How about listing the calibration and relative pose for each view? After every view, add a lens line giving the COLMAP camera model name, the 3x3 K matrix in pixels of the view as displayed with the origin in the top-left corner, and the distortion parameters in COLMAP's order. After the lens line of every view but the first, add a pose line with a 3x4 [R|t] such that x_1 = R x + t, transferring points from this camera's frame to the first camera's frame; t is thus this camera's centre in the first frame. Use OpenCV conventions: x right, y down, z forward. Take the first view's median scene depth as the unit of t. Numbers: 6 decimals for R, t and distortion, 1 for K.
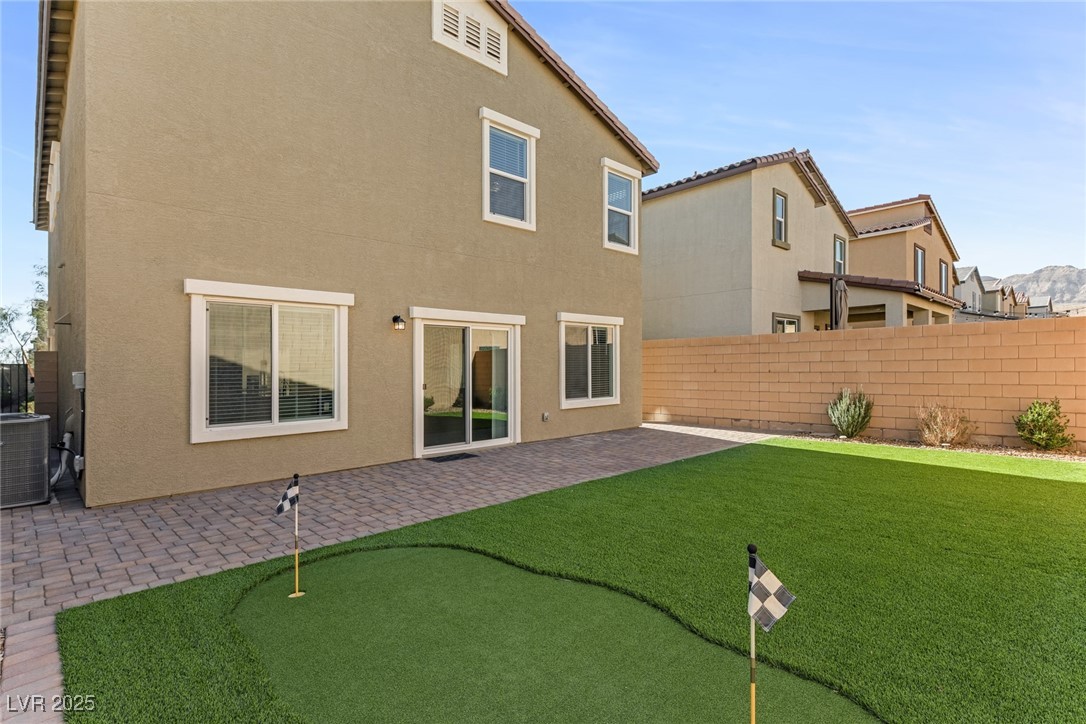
lens RADIAL K [[530.2, 0, 543.0], [0, 530.2, 362.0], [0, 0, 1]] dist [0.006922, 0.000039]
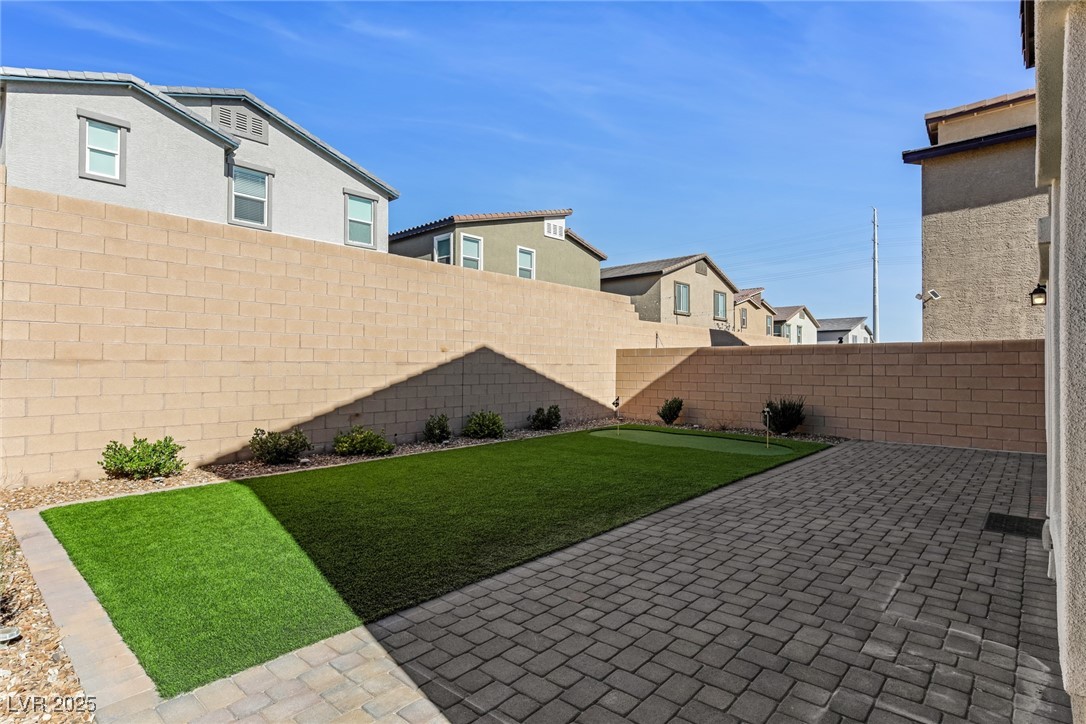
lens RADIAL K [[547.0, 0, 543.0], [0, 547.0, 362.0], [0, 0, 1]] dist [0.001310, -0.000001]
pose [[-0.996088, 0.008558, -0.087947, -0.126140], [0.009844, 0.999851, -0.014196, 0.023009], [0.087812, -0.015007, -0.996024, 1.769649]]
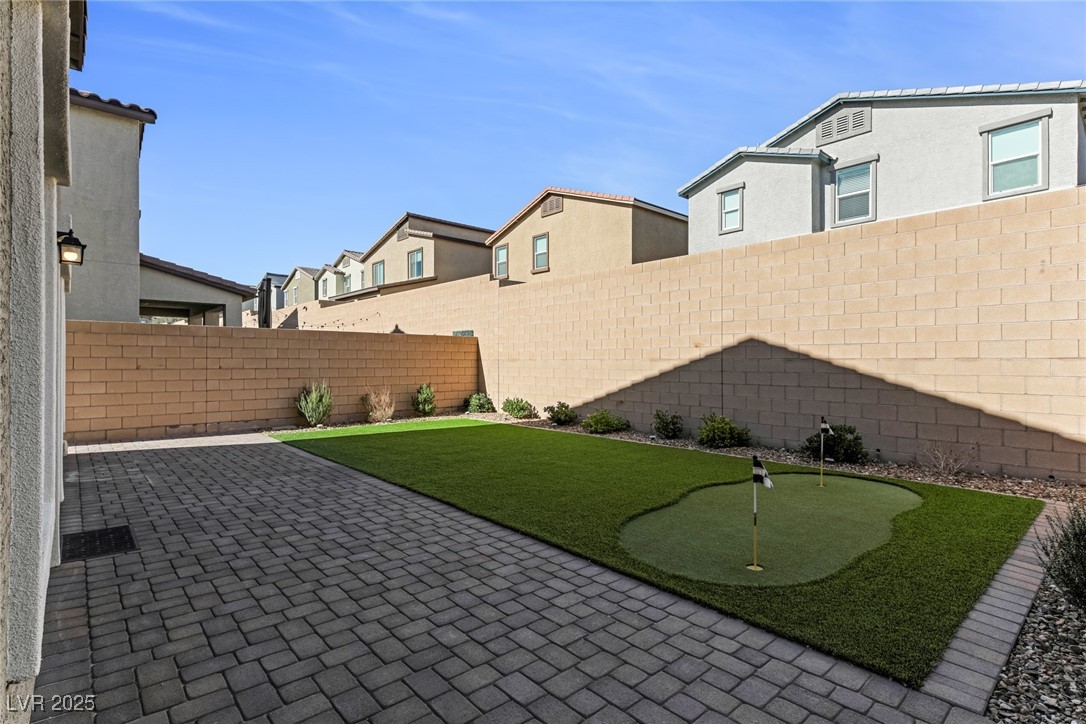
lens RADIAL K [[530.2, 0, 543.0], [0, 530.2, 362.0], [0, 0, 1]] dist [0.006922, 0.000039]
pose [[0.043493, 0.011597, 0.998986, -1.027352], [-0.010608, 0.999882, -0.011146, 0.027435], [-0.998997, -0.010113, 0.043611, 0.917850]]
